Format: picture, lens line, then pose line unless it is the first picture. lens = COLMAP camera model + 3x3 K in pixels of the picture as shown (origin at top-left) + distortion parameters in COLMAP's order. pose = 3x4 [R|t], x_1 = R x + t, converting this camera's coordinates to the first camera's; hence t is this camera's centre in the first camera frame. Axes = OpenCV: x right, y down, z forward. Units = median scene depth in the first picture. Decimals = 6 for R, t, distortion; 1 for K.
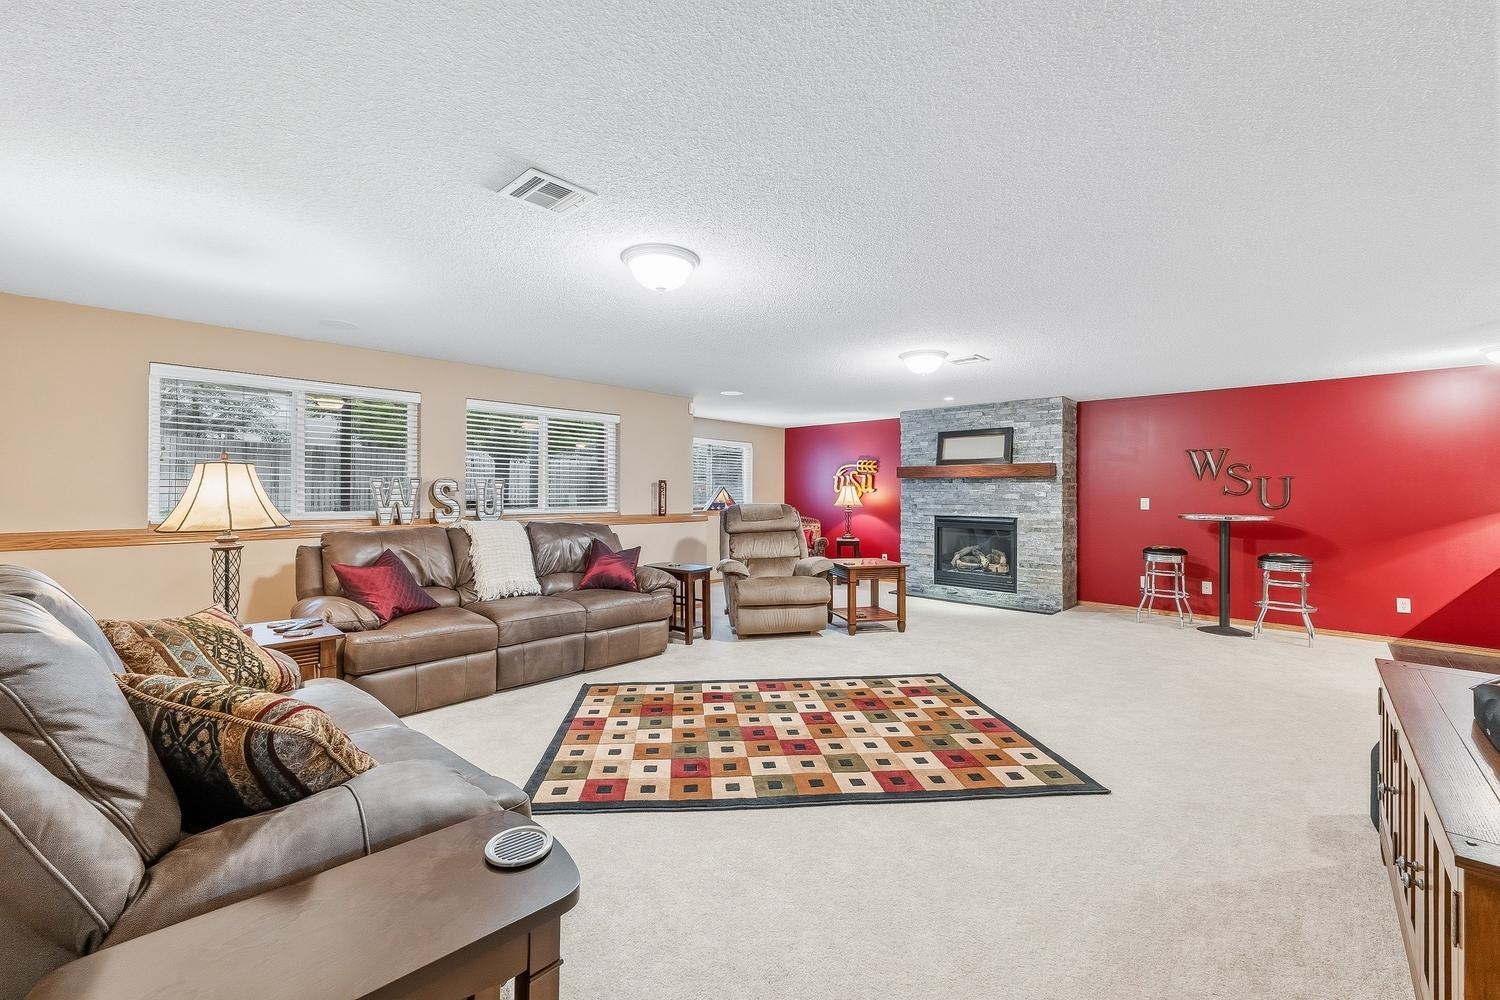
lens RADIAL K [[601.4, 0, 750.0], [0, 601.4, 500.0], [0, 0, 1]] dist [0.000727, 0.000110]
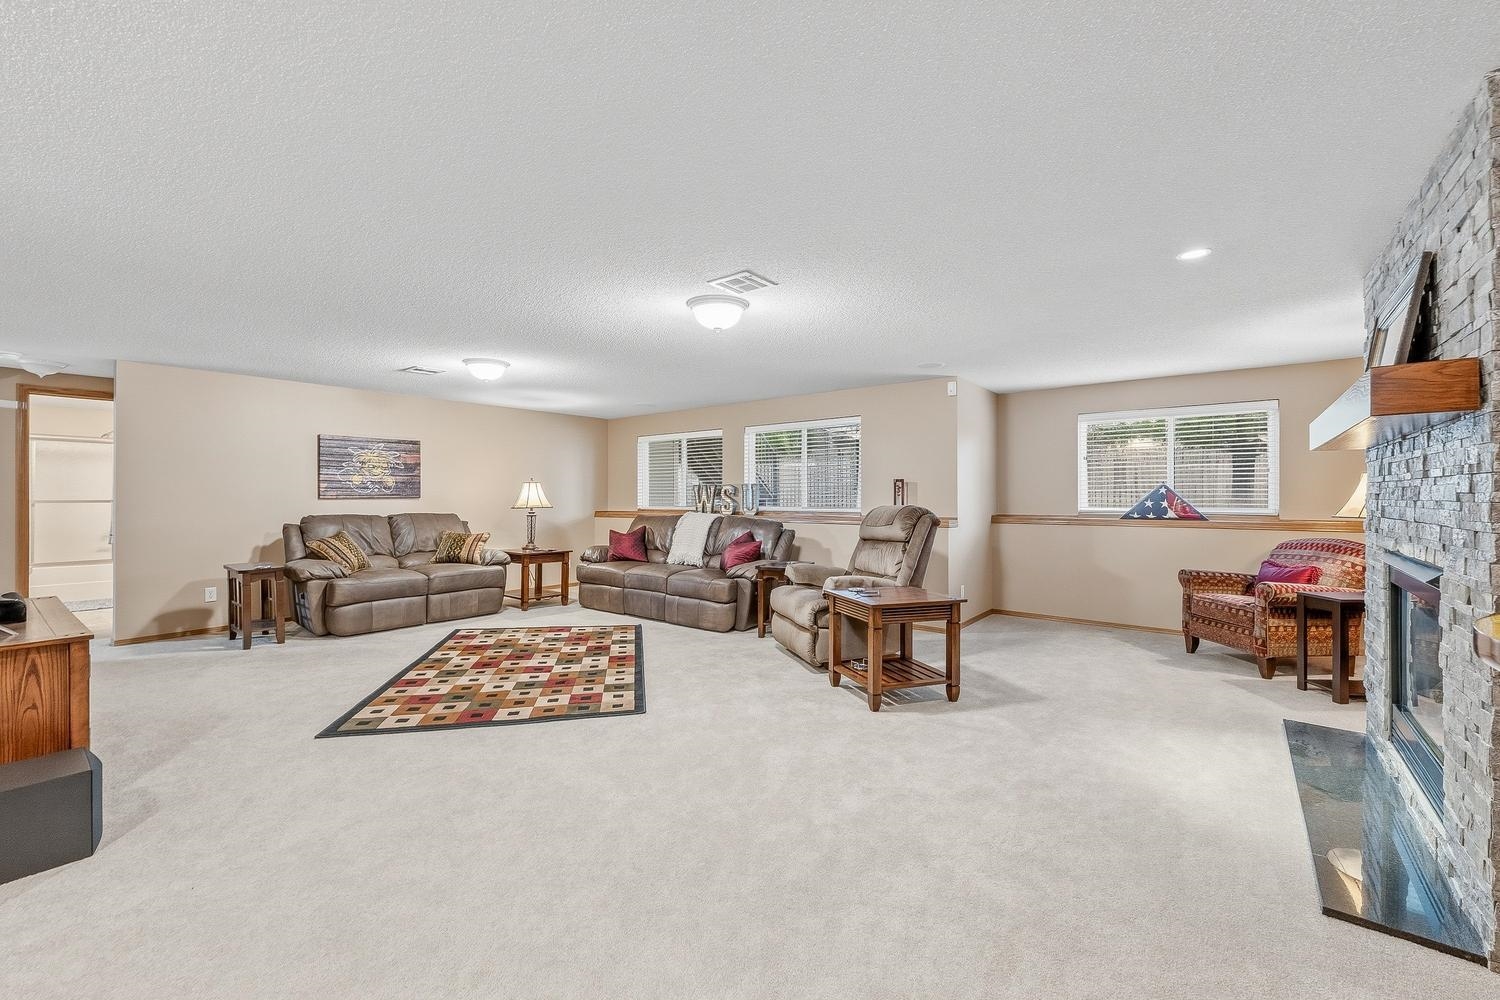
lens RADIAL K [[601.4, 0, 750.0], [0, 601.4, 500.0], [0, 0, 1]] dist [0.000727, 0.000110]
pose [[0.087505, 0.003565, -0.996158, 1.411308], [-0.003773, 0.999988, 0.003248, -0.005814], [0.996157, 0.003475, 0.087518, 1.316658]]
